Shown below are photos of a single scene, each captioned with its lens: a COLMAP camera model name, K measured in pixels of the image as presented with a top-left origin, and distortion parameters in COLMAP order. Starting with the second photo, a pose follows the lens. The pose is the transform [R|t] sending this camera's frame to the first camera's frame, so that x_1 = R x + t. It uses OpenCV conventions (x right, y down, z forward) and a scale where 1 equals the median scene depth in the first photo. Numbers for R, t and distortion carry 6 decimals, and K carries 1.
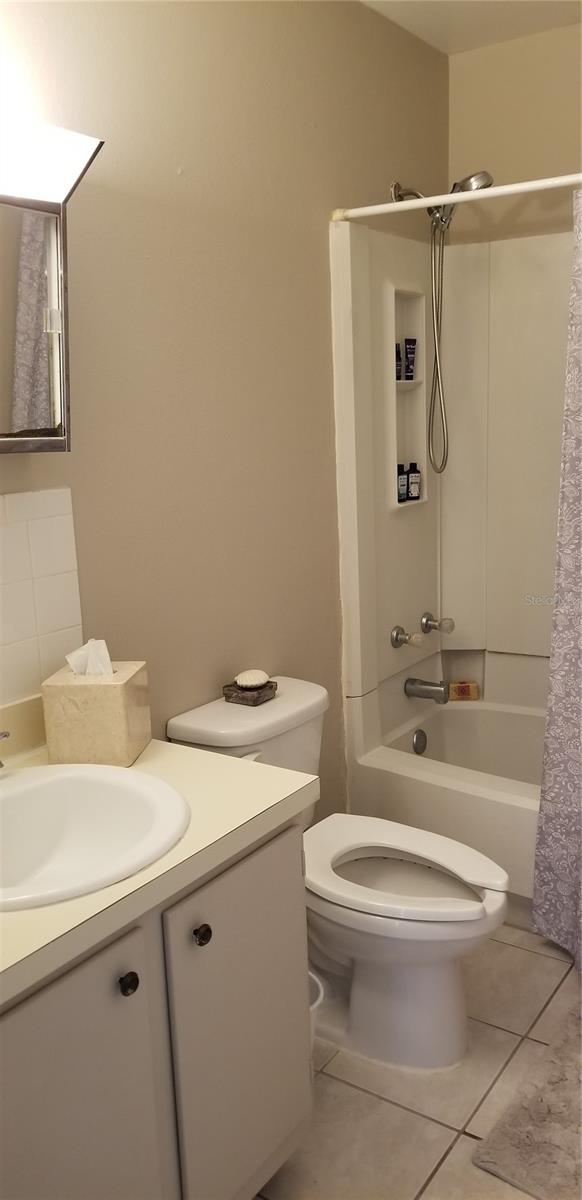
lens RADIAL K [[936.7, 0, 291.0], [0, 936.7, 600.0], [0, 0, 1]] dist [0.080107, -0.159954]
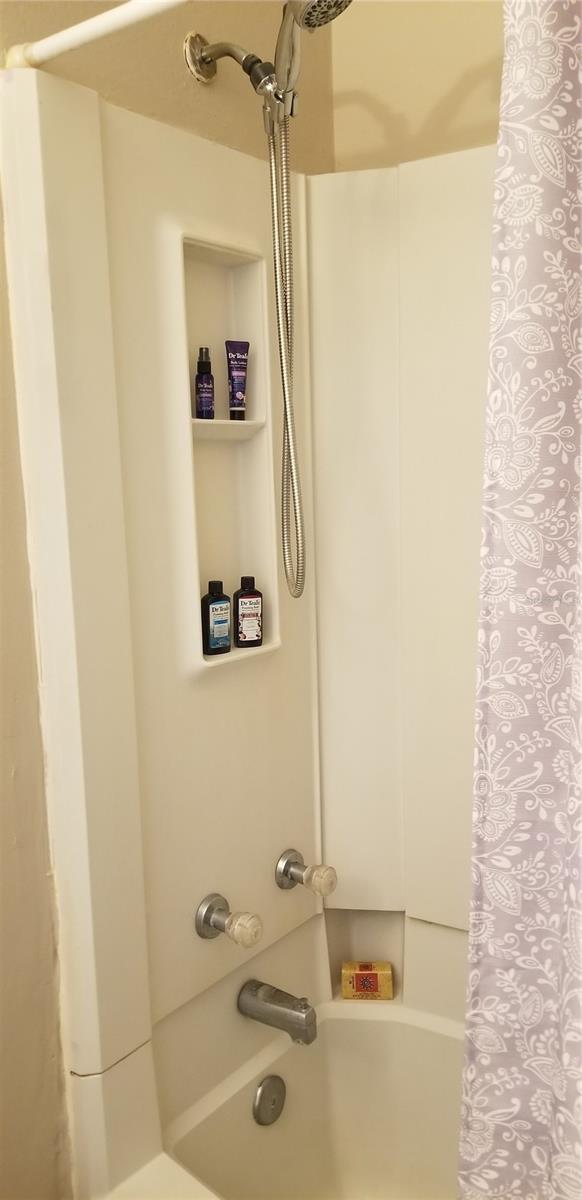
lens RADIAL K [[920.5, 0, 291.5], [0, 920.5, 607.6], [0, 0, 1]] dist [0.085912, -0.160169]
pose [[0.998976, 0.012944, -0.043342, 0.186230], [-0.015083, 0.998666, -0.049388, -0.109612], [0.042644, 0.049991, 0.997839, 0.516344]]
